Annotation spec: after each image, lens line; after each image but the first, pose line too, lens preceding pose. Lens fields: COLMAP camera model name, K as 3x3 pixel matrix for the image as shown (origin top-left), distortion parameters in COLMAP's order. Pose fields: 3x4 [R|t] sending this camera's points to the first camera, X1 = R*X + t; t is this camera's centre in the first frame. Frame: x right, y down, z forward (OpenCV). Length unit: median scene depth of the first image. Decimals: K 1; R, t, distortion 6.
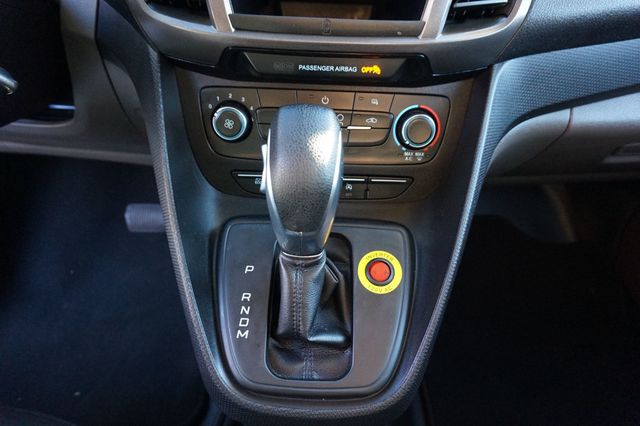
lens RADIAL K [[439.6, 0, 320.0], [0, 439.6, 213.0], [0, 0, 1]] dist [-0.052278, 0.048031]
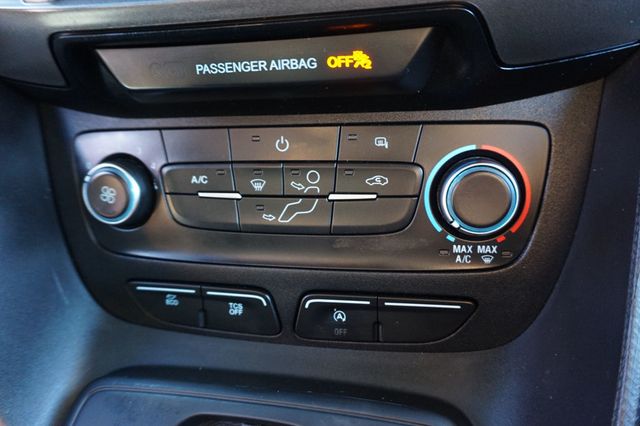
lens RADIAL K [[439.6, 0, 320.0], [0, 439.6, 213.0], [0, 0, 1]] dist [-0.052278, 0.048031]
pose [[0.978785, -0.017902, -0.204106, 0.154186], [-0.020810, 0.982339, -0.185951, -0.085246], [0.203830, 0.186254, 0.961126, 0.531136]]
